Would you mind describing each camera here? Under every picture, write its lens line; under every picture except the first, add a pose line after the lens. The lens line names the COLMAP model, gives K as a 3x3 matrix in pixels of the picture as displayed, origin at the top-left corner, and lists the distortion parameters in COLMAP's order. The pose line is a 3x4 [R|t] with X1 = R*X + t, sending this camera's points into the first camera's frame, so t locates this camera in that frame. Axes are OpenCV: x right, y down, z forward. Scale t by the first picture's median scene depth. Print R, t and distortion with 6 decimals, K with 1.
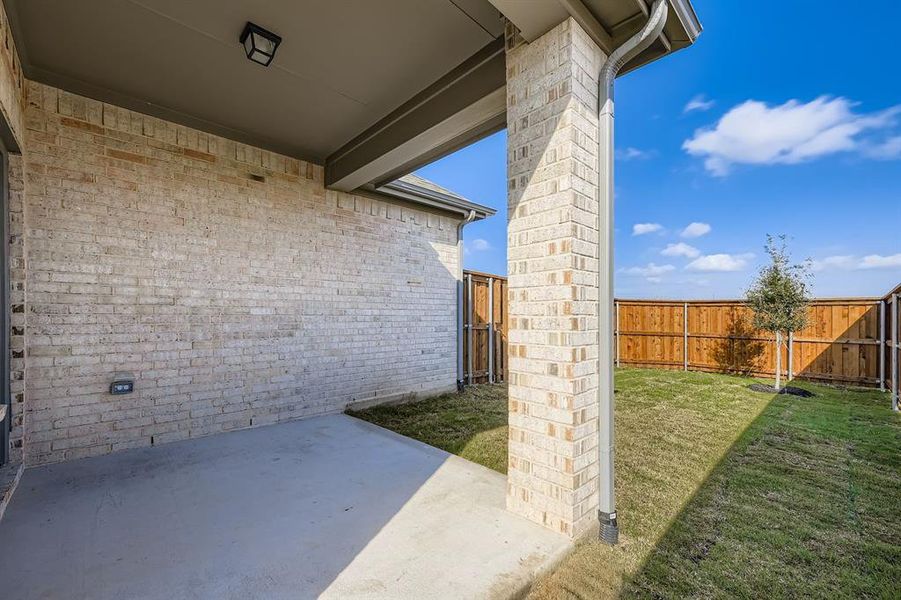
lens RADIAL K [[357.9, 0, 448.7], [0, 357.9, 307.5], [0, 0, 1]] dist [0.008155, -0.000329]
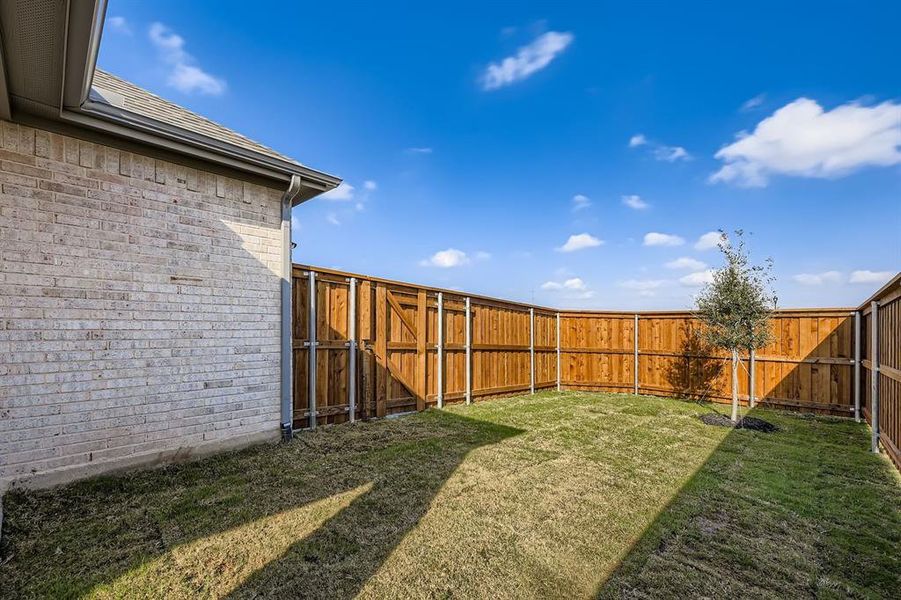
lens RADIAL K [[364.0, 0, 450.6], [0, 364.0, 320.1], [0, 0, 1]] dist [0.010739, -0.000169]
pose [[0.998838, 0.001533, 0.048179, 0.246257], [-0.001414, 0.999996, -0.002491, 0.003900], [-0.048182, 0.002420, 0.998836, 0.217344]]
